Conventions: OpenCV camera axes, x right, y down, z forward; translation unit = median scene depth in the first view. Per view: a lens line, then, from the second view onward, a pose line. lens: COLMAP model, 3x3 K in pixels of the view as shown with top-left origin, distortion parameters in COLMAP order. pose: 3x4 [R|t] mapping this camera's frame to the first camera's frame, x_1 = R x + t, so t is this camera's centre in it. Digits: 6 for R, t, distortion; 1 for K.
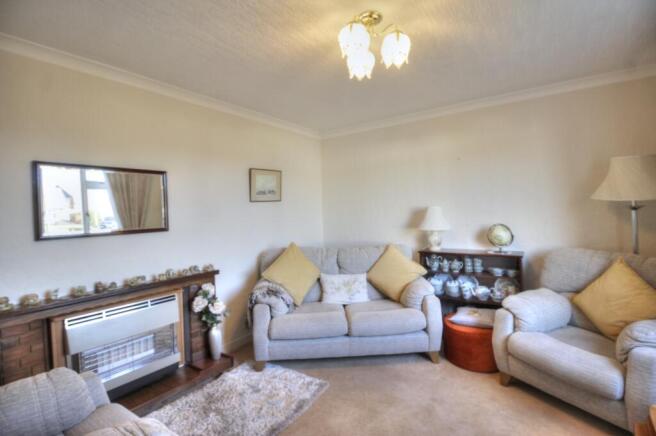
lens RADIAL K [[314.0, 0, 329.2], [0, 314.0, 215.8], [0, 0, 1]] dist [-0.003718, -0.001154]
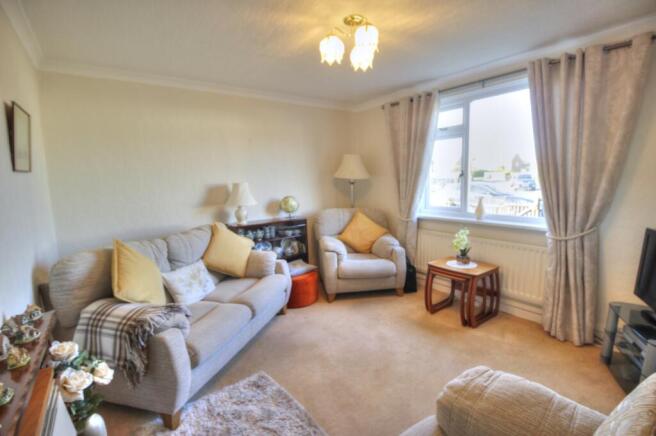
lens RADIAL K [[314.0, 0, 331.4], [0, 314.0, 221.7], [0, 0, 1]] dist [-0.003718, -0.001154]
pose [[0.290066, -0.115737, 0.949982, -0.669301], [0.035838, 0.993278, 0.110069, -0.006853], [-0.956335, 0.002118, 0.292264, 0.447615]]
